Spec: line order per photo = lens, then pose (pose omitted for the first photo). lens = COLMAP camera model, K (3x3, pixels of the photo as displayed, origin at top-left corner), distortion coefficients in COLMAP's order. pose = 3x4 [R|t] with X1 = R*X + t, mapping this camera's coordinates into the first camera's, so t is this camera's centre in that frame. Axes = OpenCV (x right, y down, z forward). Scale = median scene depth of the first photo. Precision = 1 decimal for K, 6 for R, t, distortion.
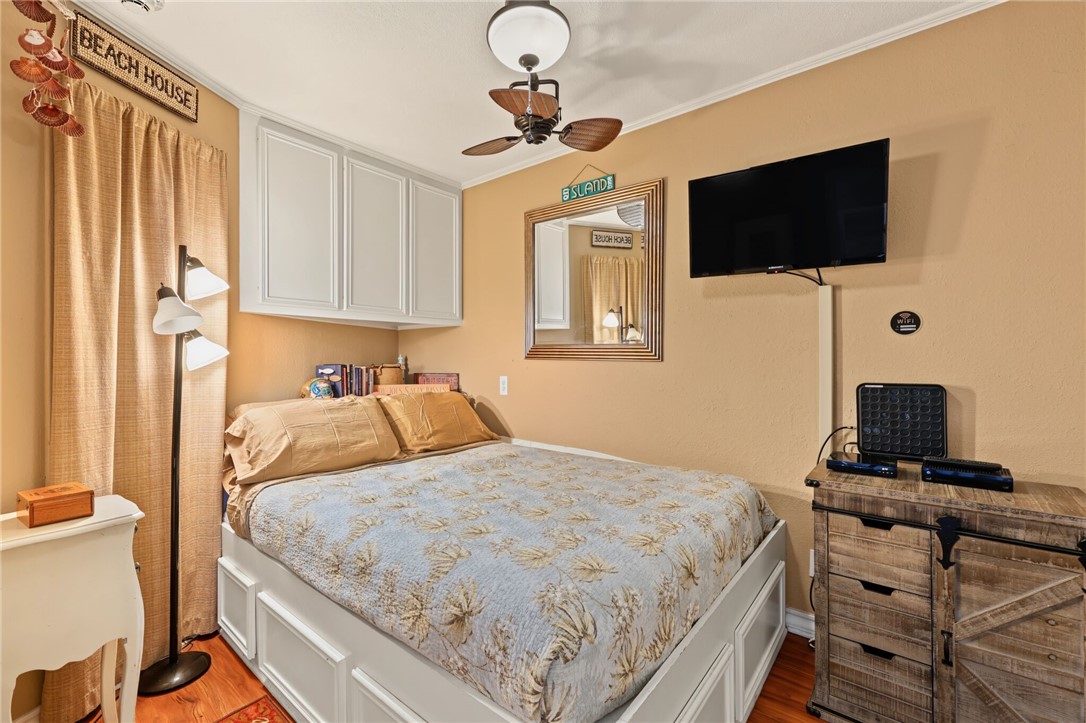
lens RADIAL K [[449.0, 0, 534.9], [0, 449.0, 355.7], [0, 0, 1]] dist [0.003073, -0.000428]
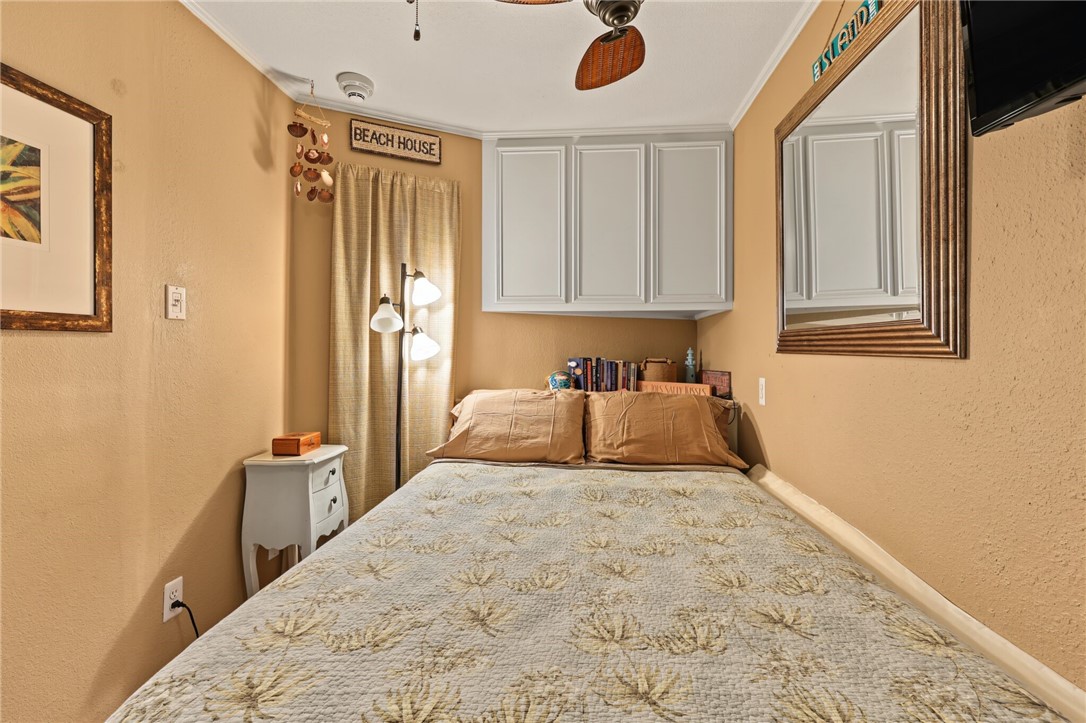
lens RADIAL K [[449.0, 0, 549.8], [0, 449.0, 348.1], [0, 0, 1]] dist [0.003073, -0.000428]
pose [[0.595287, -0.005240, -0.803496, 0.459163], [0.000502, 0.999981, -0.006150, 0.006463], [0.803513, 0.003258, 0.595278, 0.514539]]
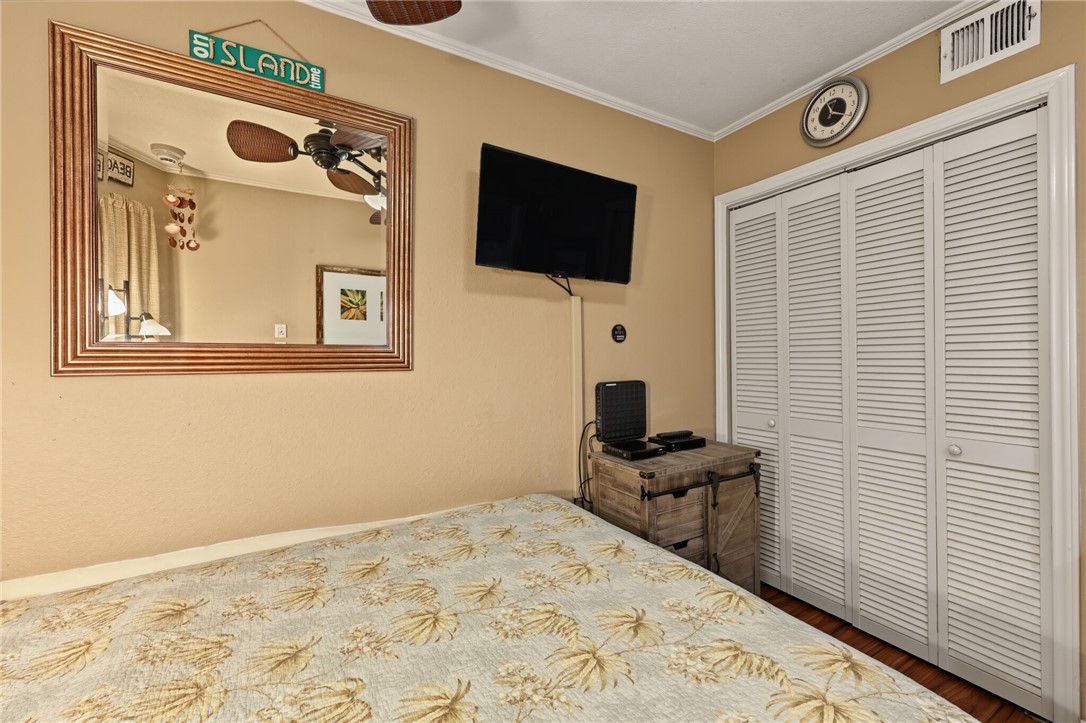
lens RADIAL K [[449.0, 0, 542.2], [0, 449.0, 355.6], [0, 0, 1]] dist [0.003073, -0.000428]
pose [[0.342977, -0.001539, 0.939342, -0.380189], [0.011777, 0.999927, -0.002662, -0.007732], [-0.939270, 0.011976, 0.342970, 0.647690]]
